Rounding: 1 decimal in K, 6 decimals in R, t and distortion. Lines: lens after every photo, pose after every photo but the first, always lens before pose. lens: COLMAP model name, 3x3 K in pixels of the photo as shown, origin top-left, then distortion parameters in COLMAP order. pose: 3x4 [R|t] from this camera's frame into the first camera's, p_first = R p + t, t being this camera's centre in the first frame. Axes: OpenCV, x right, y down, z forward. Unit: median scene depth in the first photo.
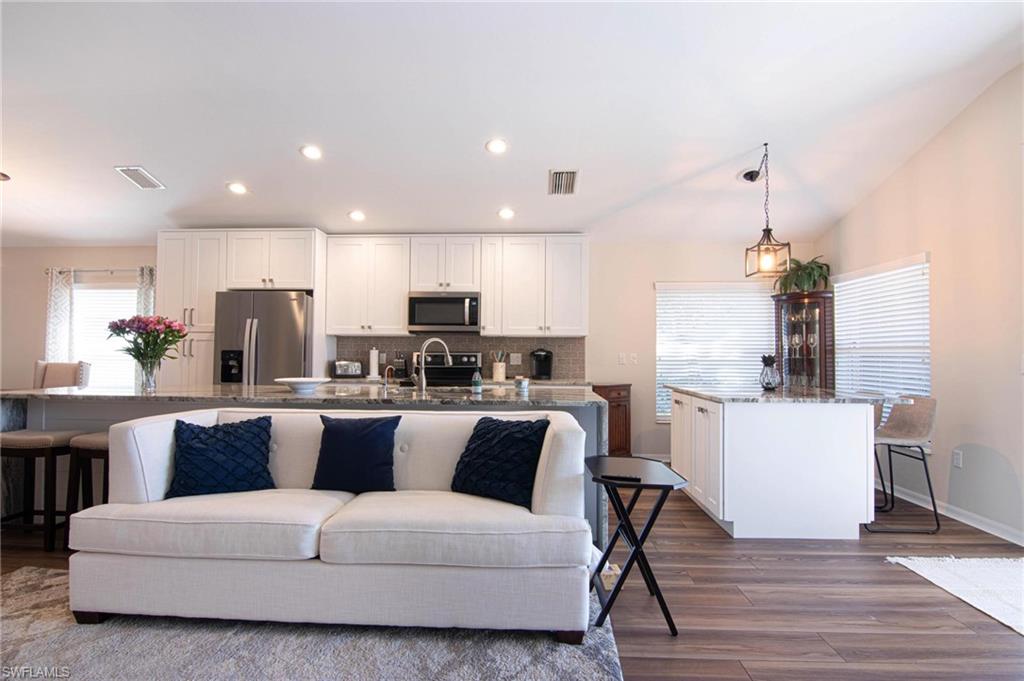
lens RADIAL K [[512.7, 0, 512.0], [0, 512.7, 340.5], [0, 0, 1]] dist [0.002963, -0.016195]
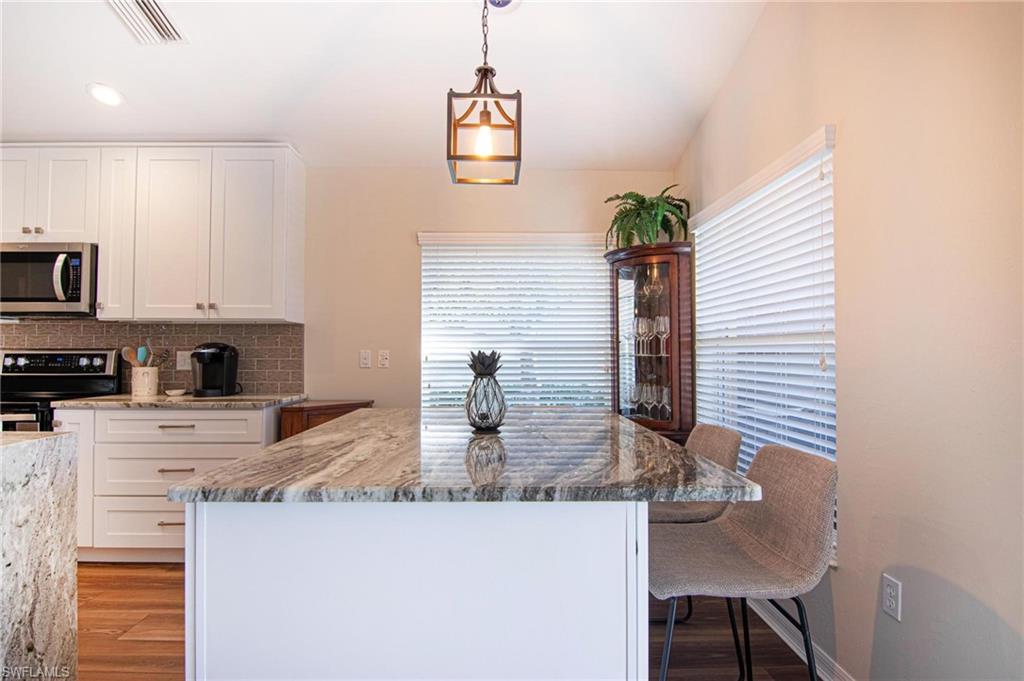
lens RADIAL K [[512.7, 0, 512.0], [0, 512.7, 340.5], [0, 0, 1]] dist [0.002963, -0.016195]
pose [[0.997298, -0.003948, 0.073351, 0.364787], [0.003672, 0.999986, 0.003895, 0.012760], [-0.073365, -0.003616, 0.997299, 0.413374]]
